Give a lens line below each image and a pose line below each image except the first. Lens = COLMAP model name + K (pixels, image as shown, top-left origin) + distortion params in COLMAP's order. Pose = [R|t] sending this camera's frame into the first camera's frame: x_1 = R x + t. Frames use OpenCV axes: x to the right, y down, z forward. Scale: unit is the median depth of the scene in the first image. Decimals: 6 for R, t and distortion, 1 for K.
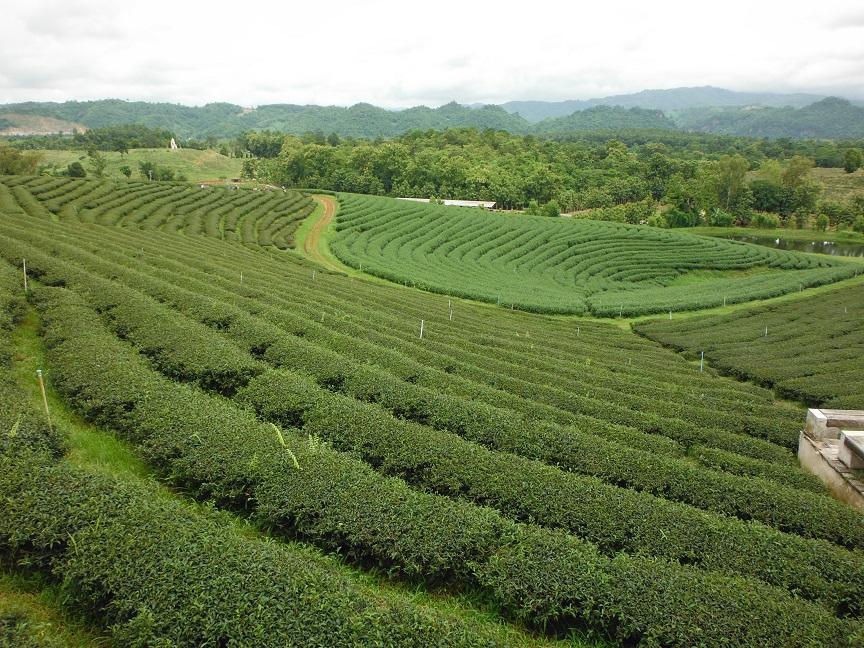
lens RADIAL K [[706.9, 0, 432.6], [0, 706.9, 320.9], [0, 0, 1]] dist [-0.037605, 0.032690]
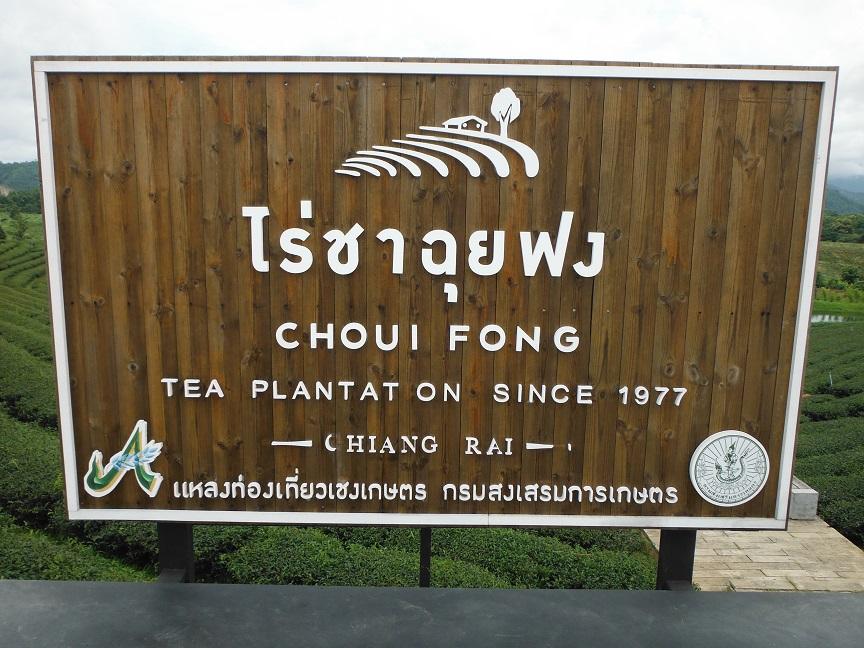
lens RADIAL K [[706.9, 0, 432.3], [0, 706.9, 321.7], [0, 0, 1]] dist [-0.037605, 0.032690]
pose [[0.995641, 0.000111, 0.093266, 0.097235], [0.008369, 0.995859, -0.090528, 0.022450], [-0.092890, 0.090914, 0.991517, -0.075327]]
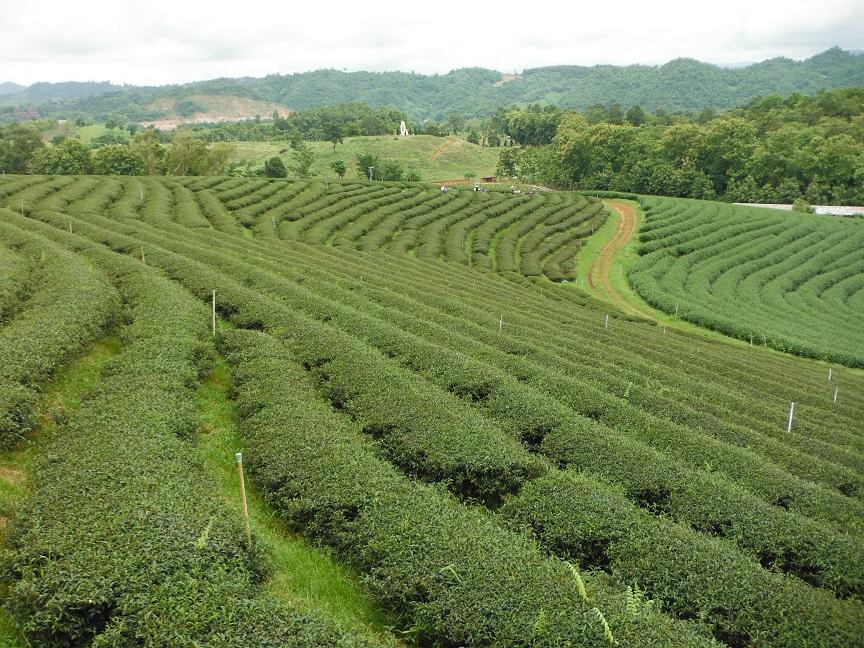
lens RADIAL K [[1076.4, 0, 432.1], [0, 1076.4, 323.8], [0, 0, 1]] dist [0.021254, 0.000000]
pose [[0.949669, 0.026641, -0.312120, -0.021600], [-0.045891, 0.997459, -0.054493, -0.003642], [0.309875, 0.066074, 0.948479, 0.016141]]
